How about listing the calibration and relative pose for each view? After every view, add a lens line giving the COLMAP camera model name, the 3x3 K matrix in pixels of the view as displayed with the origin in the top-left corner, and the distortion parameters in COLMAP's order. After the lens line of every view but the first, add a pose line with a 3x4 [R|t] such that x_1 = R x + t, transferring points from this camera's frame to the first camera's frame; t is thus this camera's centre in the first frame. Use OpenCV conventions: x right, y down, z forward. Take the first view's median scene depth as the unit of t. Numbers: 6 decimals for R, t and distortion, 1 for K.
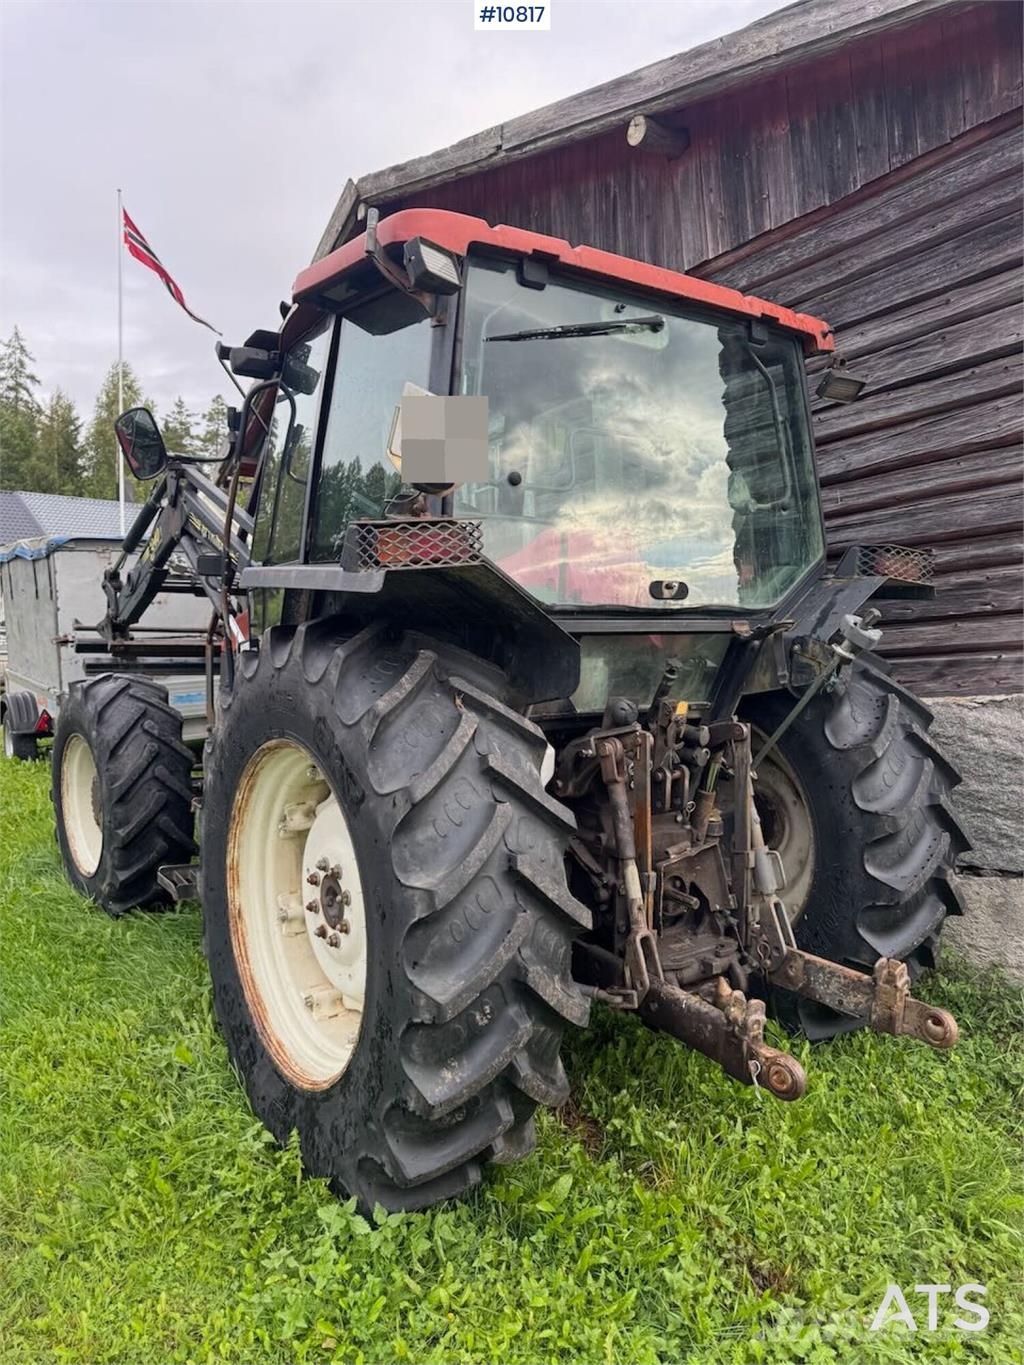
lens RADIAL K [[989.7, 0, 505.7], [0, 989.7, 658.4], [0, 0, 1]] dist [0.069359, -0.085043]
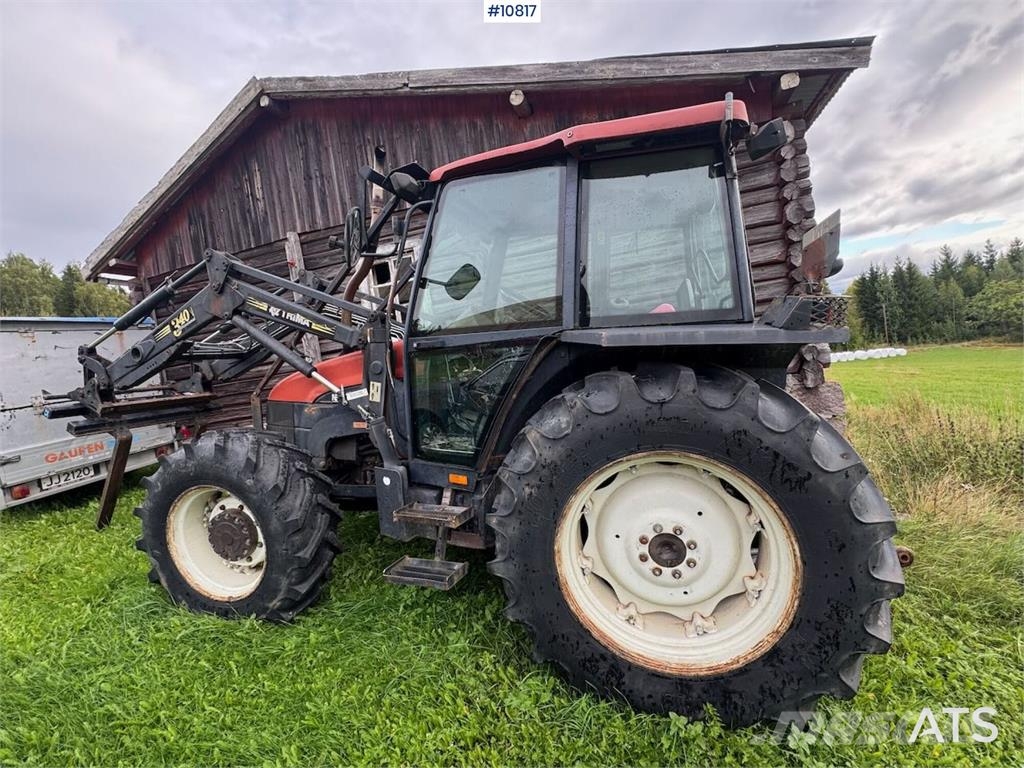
lens RADIAL K [[445.0, 0, 507.3], [0, 445.0, 379.8], [0, 0, 1]] dist [-0.001421, -0.000243]
pose [[0.779899, -0.097610, 0.618247, -0.747898], [0.086508, 0.995095, 0.047980, -0.067392], [-0.619898, 0.016063, 0.784518, 0.604432]]
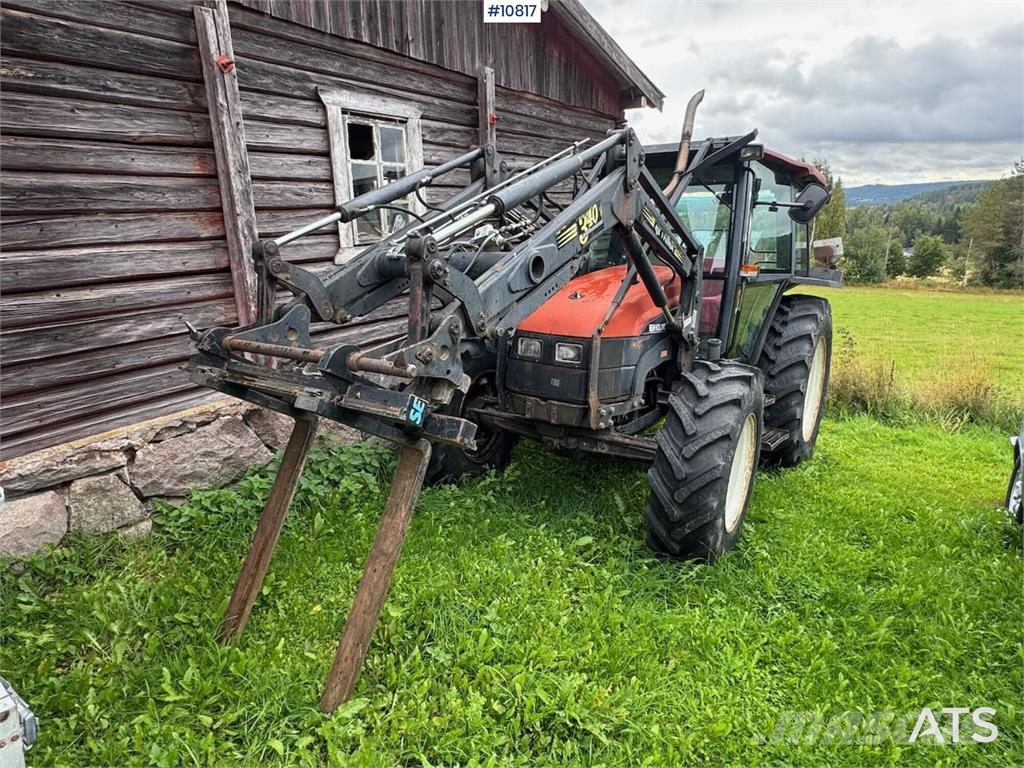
lens RADIAL K [[612.6, 0, 513.0], [0, 612.6, 387.0], [0, 0, 1]] dist [0.003479, -0.005108]
pose [[-0.353444, -0.206529, 0.912372, -1.570070], [0.007598, 0.974658, 0.223571, -0.188806], [-0.935425, 0.085952, -0.342918, 2.407179]]
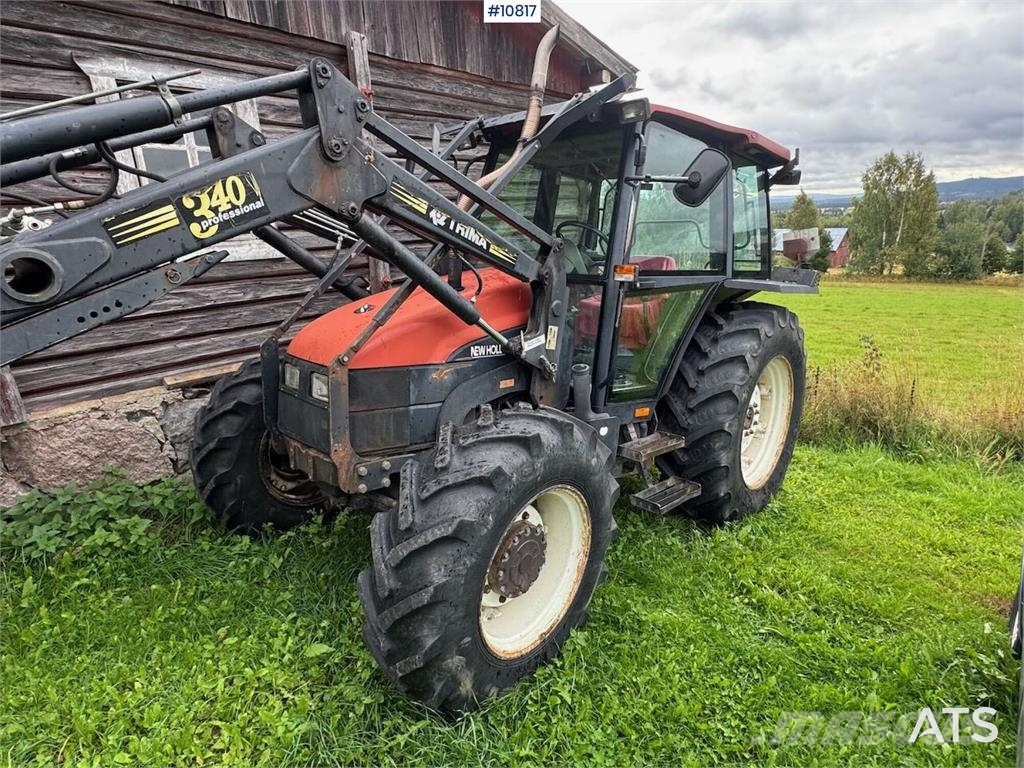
lens RADIAL K [[559.1, 0, 512.1], [0, 559.1, 386.7], [0, 0, 1]] dist [-0.001035, -0.000179]
pose [[-0.203076, -0.230667, 0.951605, -1.324230], [0.020740, 0.970625, 0.239703, -0.174448], [-0.978943, 0.068414, -0.192327, 1.775298]]
